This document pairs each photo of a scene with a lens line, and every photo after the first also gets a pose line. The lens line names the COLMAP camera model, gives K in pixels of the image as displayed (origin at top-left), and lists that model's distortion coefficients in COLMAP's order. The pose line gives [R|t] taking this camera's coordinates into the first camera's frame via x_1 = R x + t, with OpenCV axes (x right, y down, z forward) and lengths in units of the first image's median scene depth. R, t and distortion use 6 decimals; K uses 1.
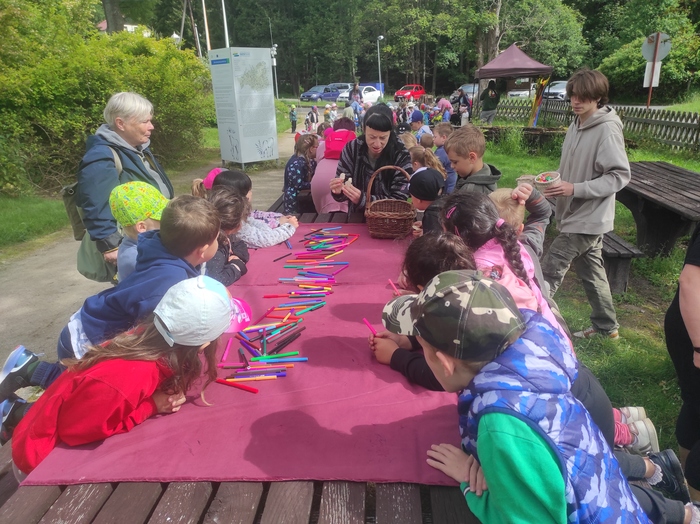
lens RADIAL K [[505.9, 0, 348.9], [0, 505.9, 282.4], [0, 0, 1]] dist [0.026234, -0.000309]
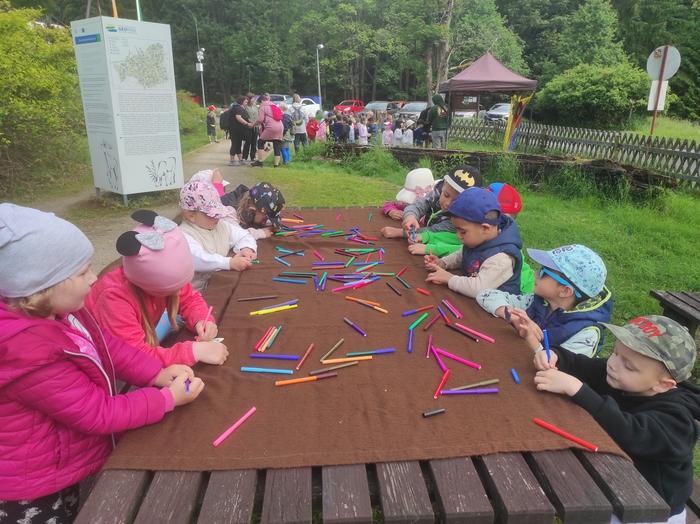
lens RADIAL K [[502.2, 0, 351.1], [0, 502.2, 263.0], [0, 0, 1]] dist [0.077819, -0.087266]
pose [[0.990999, 0.003324, 0.133828, -0.002516], [0.004855, 0.998141, -0.060748, -0.031170], [-0.133782, 0.060851, 0.989141, 0.094151]]
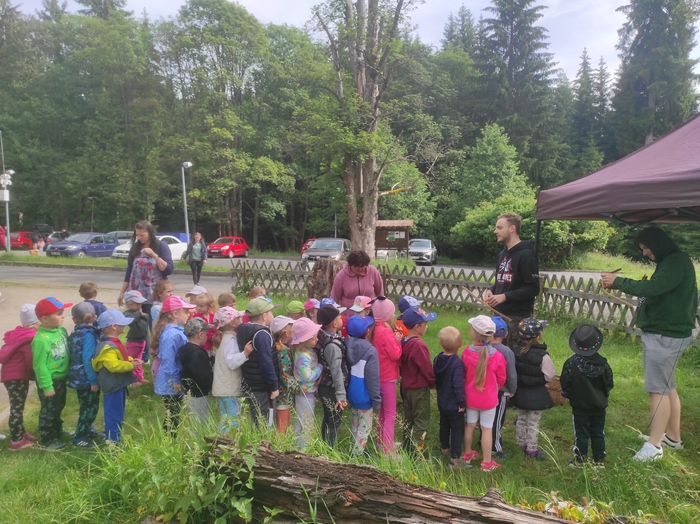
lens RADIAL K [[499.2, 0, 350.0], [0, 499.2, 262.6], [0, 0, 1]] dist [0.011287, -0.003681]
pose [[0.928103, 0.011330, 0.372151, 0.016410], [0.108138, 0.948247, -0.298553, -0.127707], [-0.356274, 0.317332, 0.878845, 0.338557]]
